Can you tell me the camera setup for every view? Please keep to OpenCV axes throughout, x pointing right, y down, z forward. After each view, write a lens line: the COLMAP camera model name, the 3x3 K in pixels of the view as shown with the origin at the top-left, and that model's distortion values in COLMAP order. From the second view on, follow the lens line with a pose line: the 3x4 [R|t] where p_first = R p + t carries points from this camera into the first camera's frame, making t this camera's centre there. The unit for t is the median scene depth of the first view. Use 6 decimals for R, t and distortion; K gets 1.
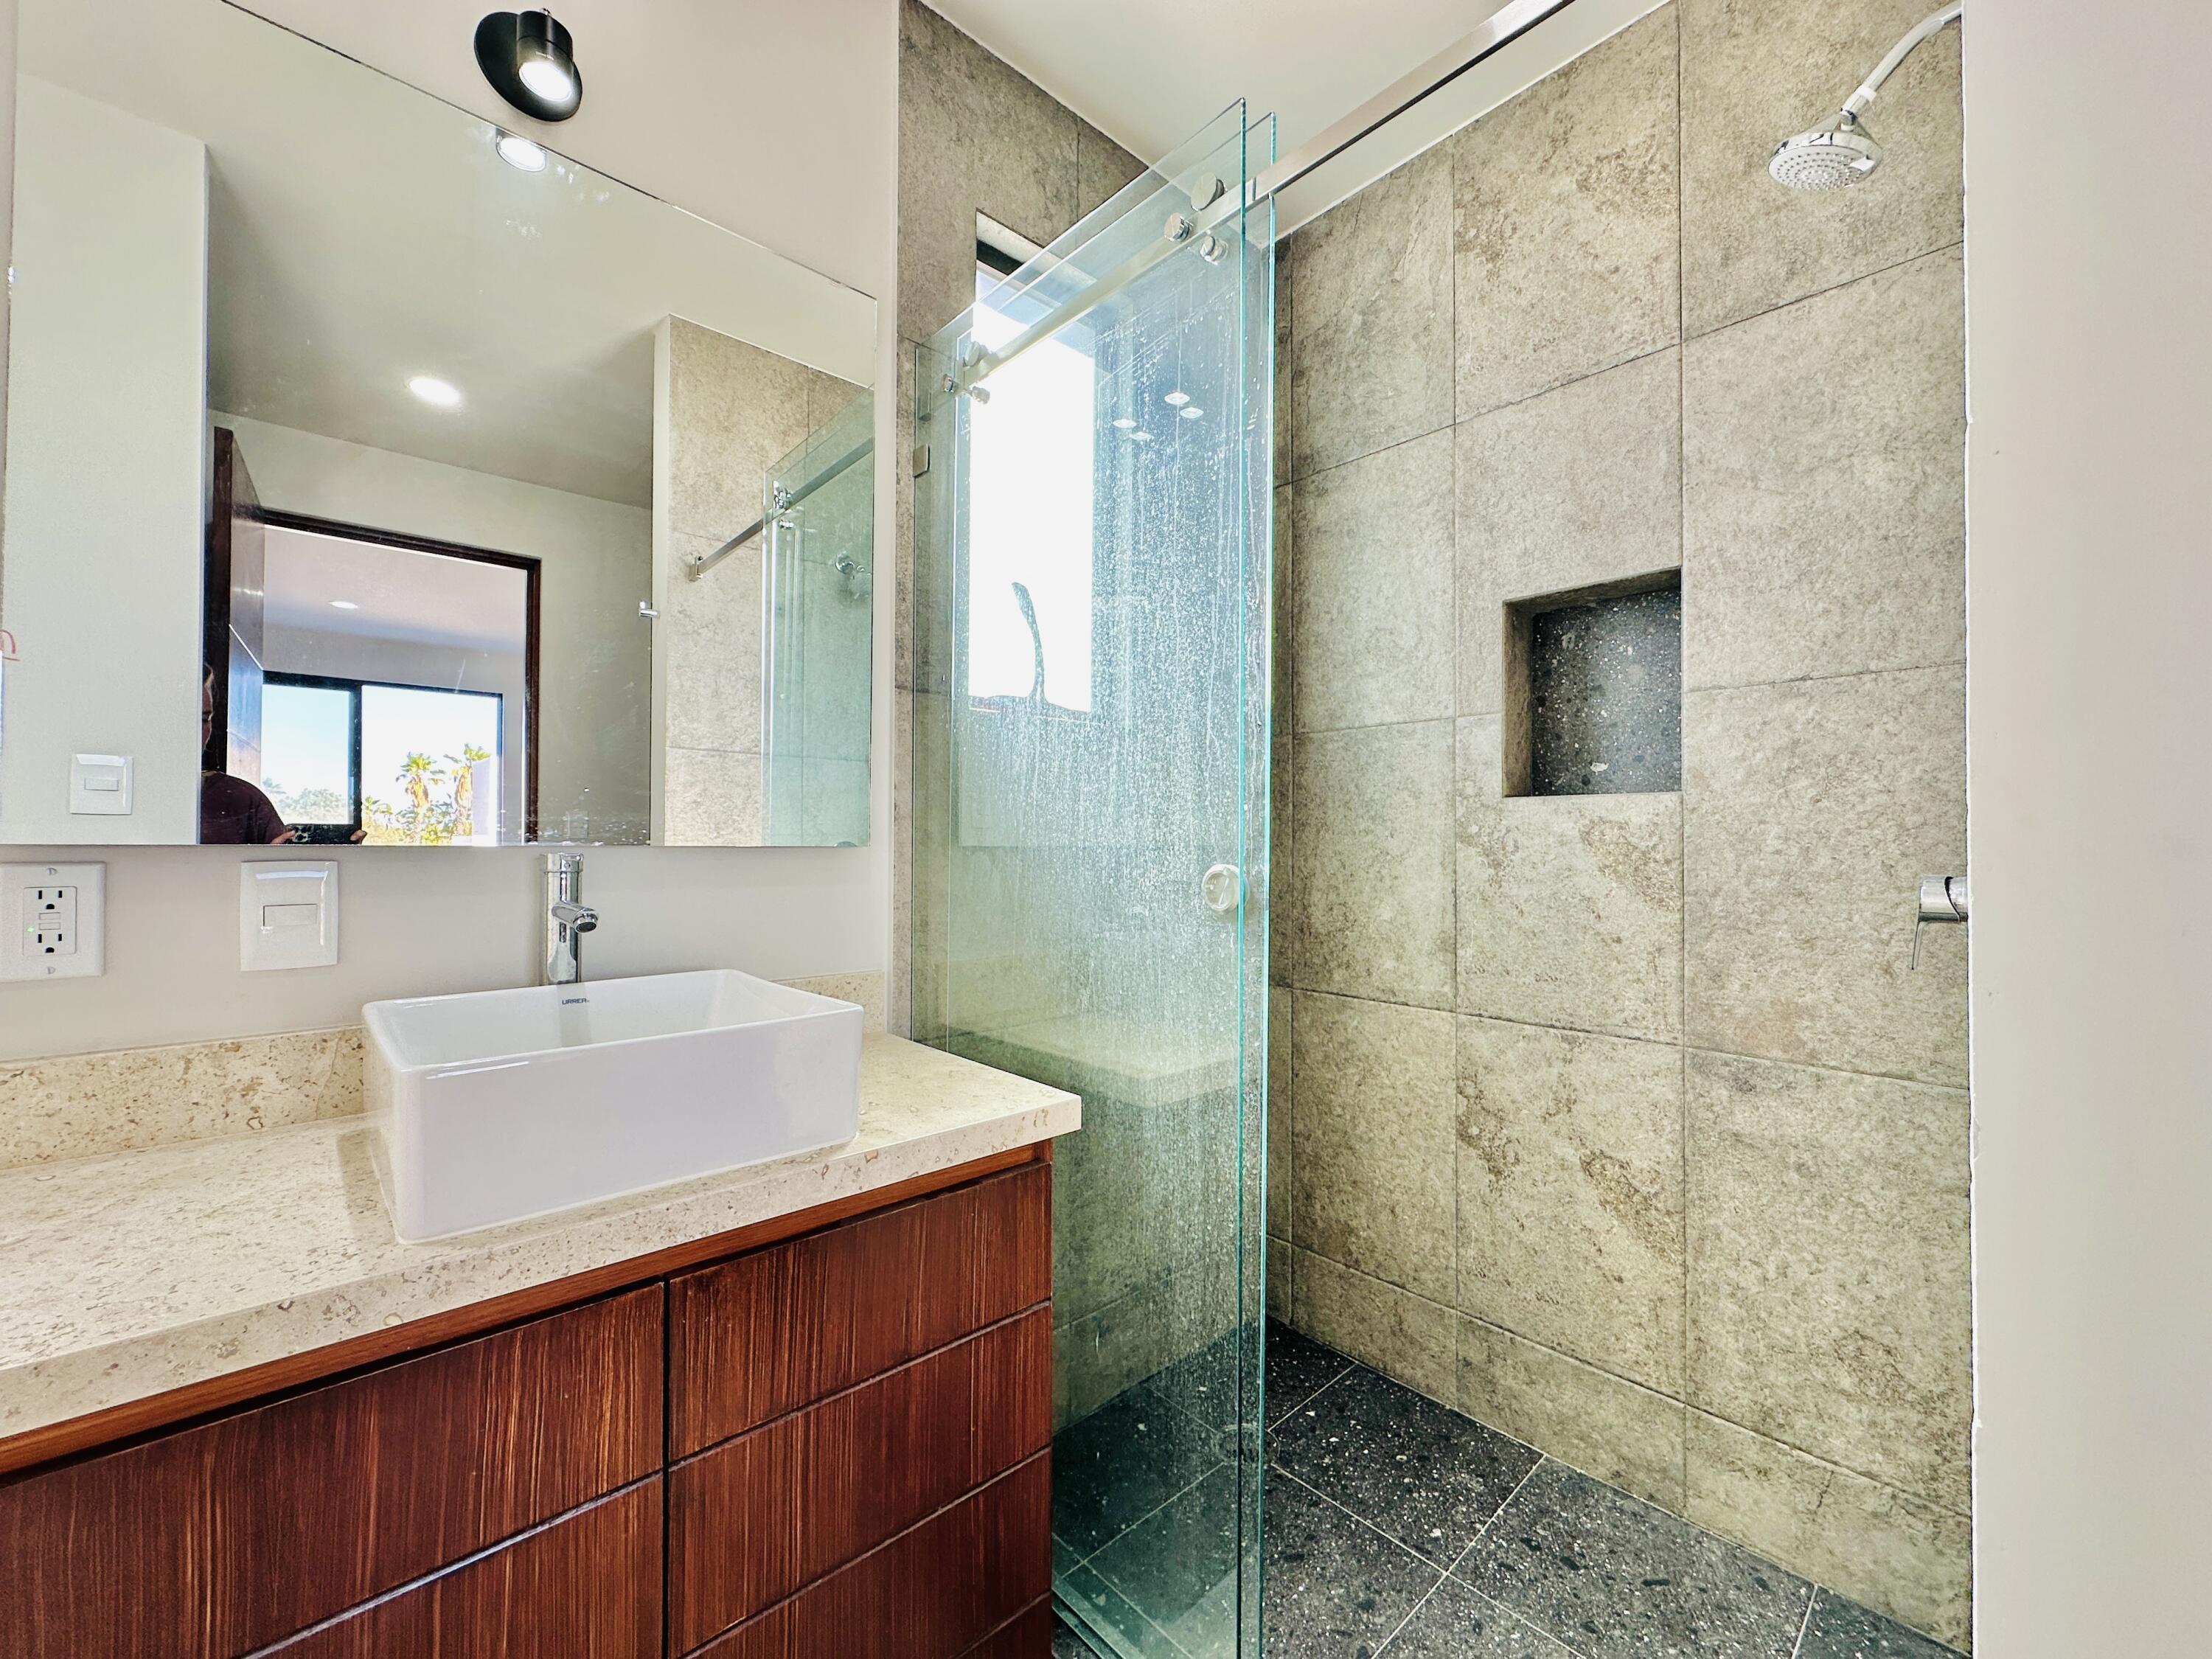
lens RADIAL K [[881.5, 0, 1106.1], [0, 881.5, 833.7], [0, 0, 1]] dist [-0.004290, 0.000711]
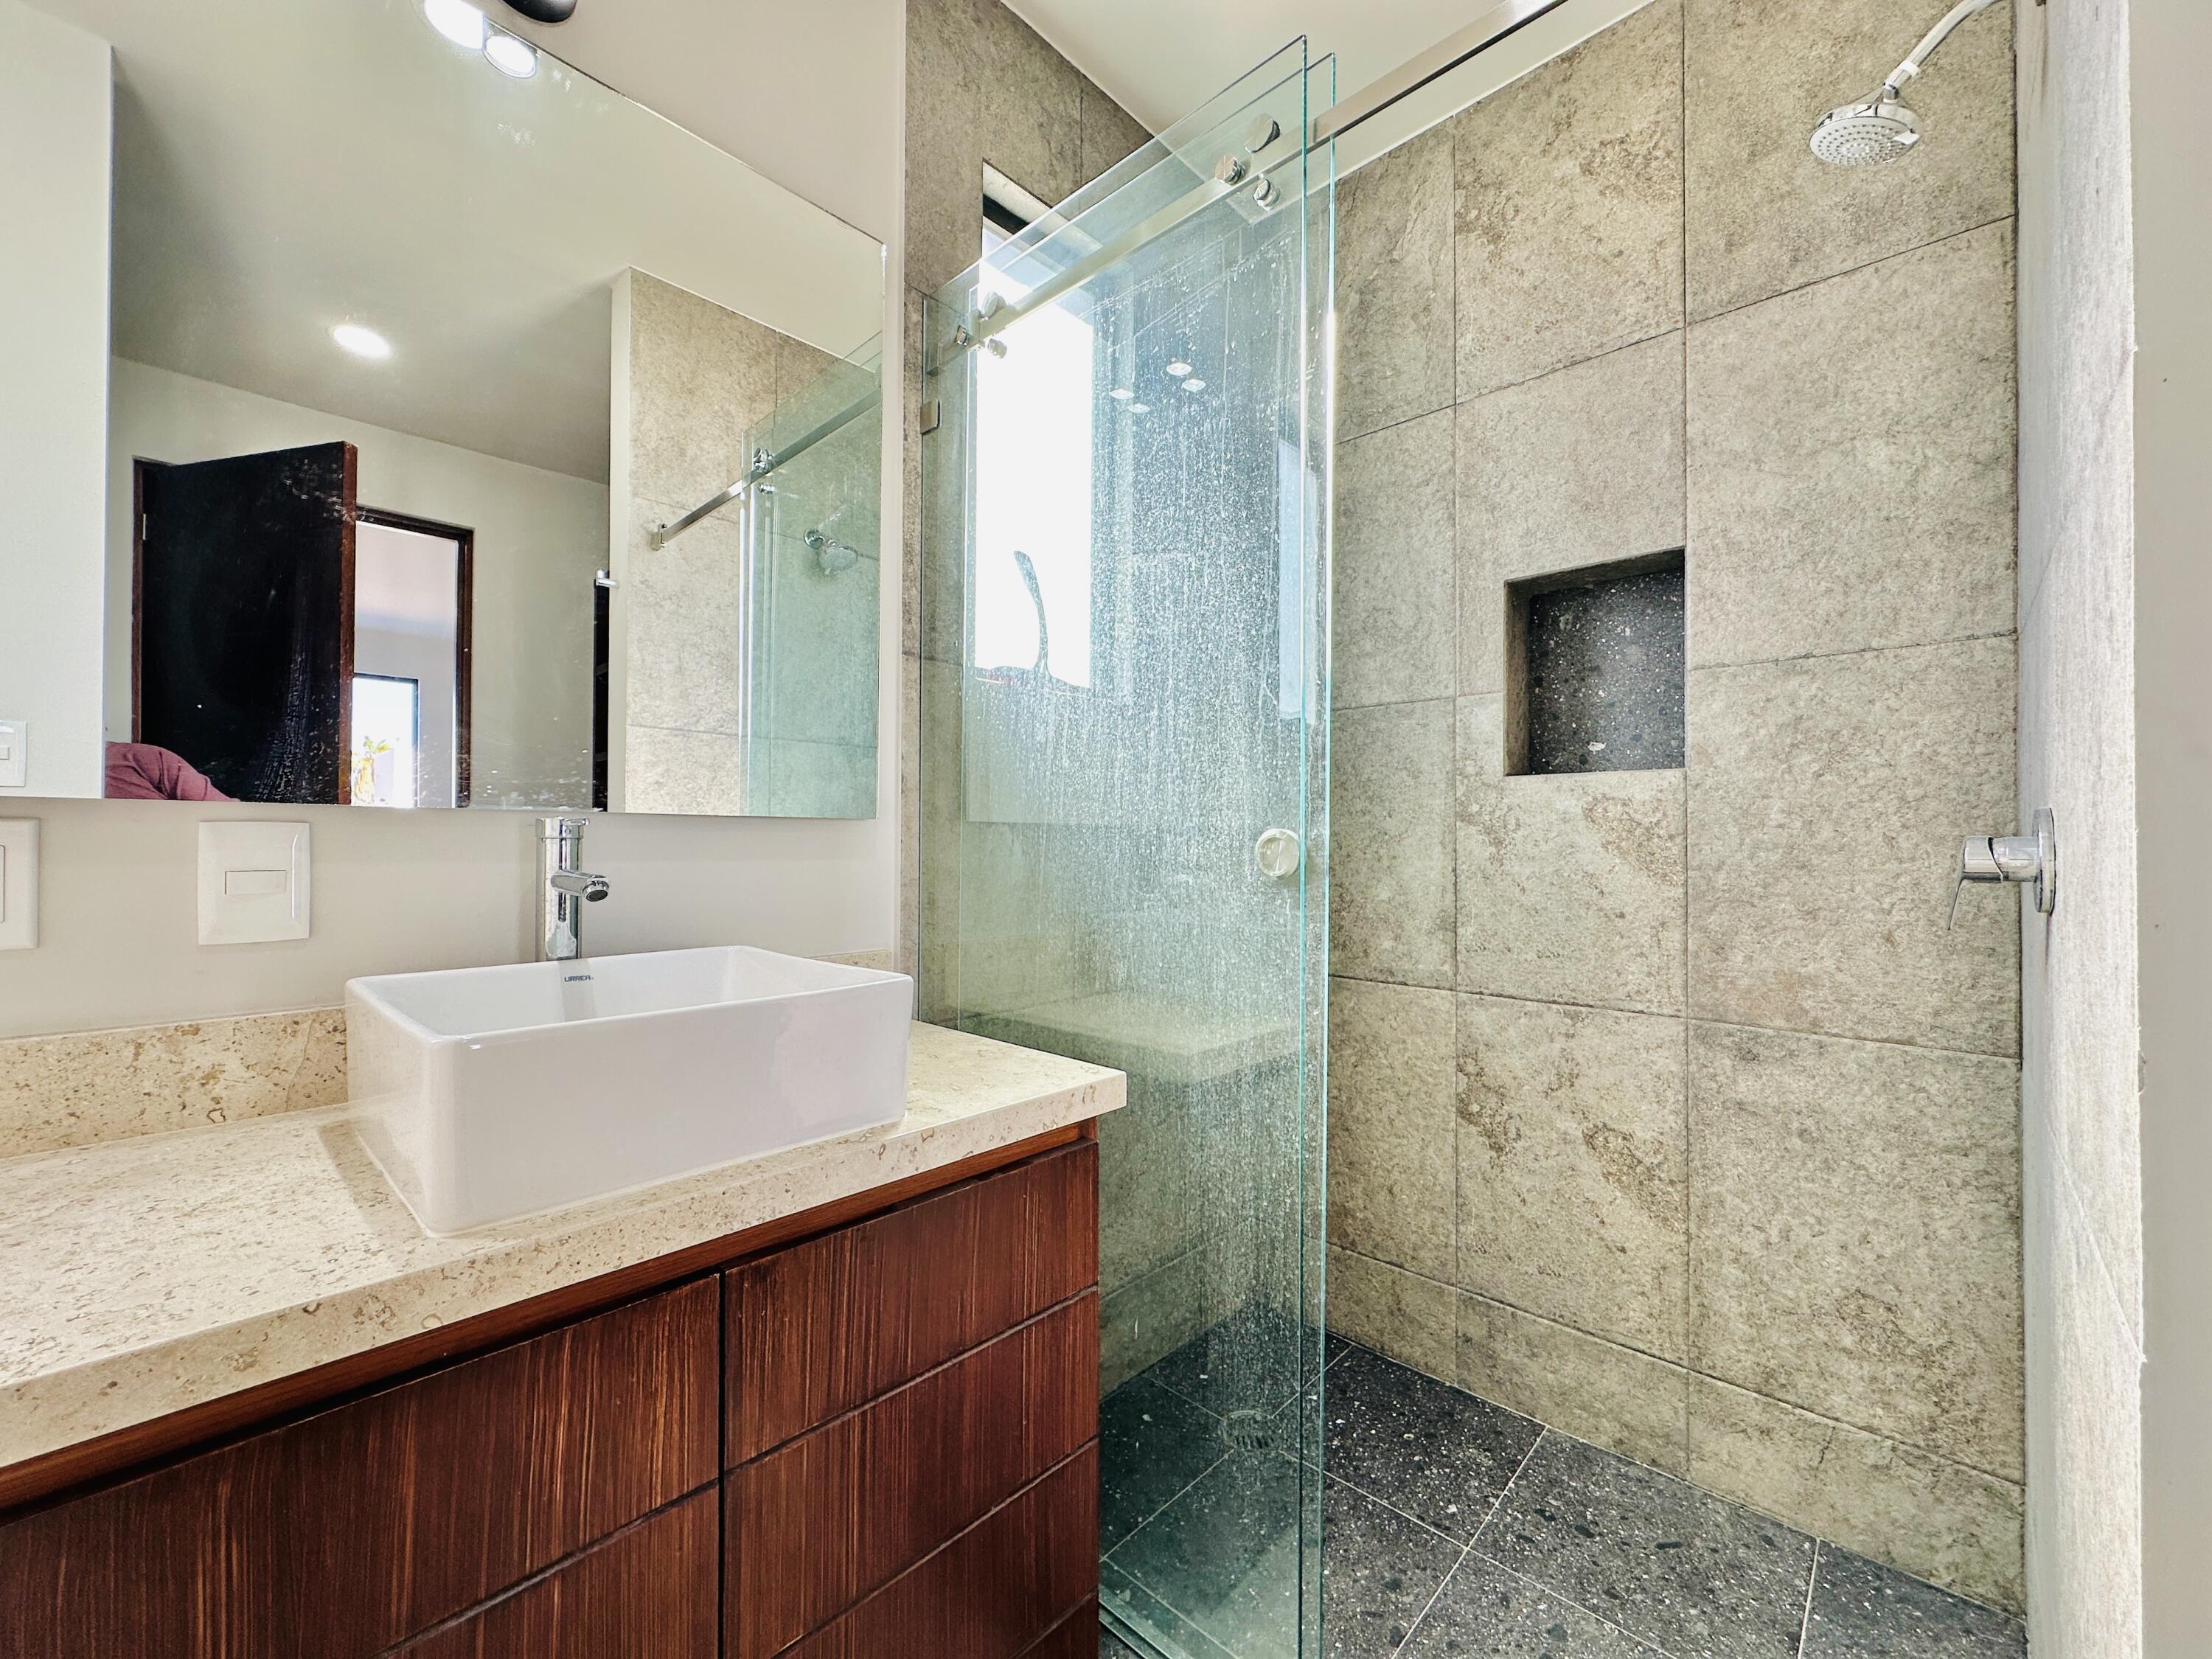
lens RADIAL K [[881.5, 0, 1105.9], [0, 881.5, 833.8], [0, 0, 1]] dist [-0.004290, 0.000711]
pose [[0.997479, 0.000701, 0.070963, -0.096893], [-0.000815, 0.999998, 0.001576, 0.030483], [-0.070961, -0.001630, 0.997478, 0.036653]]
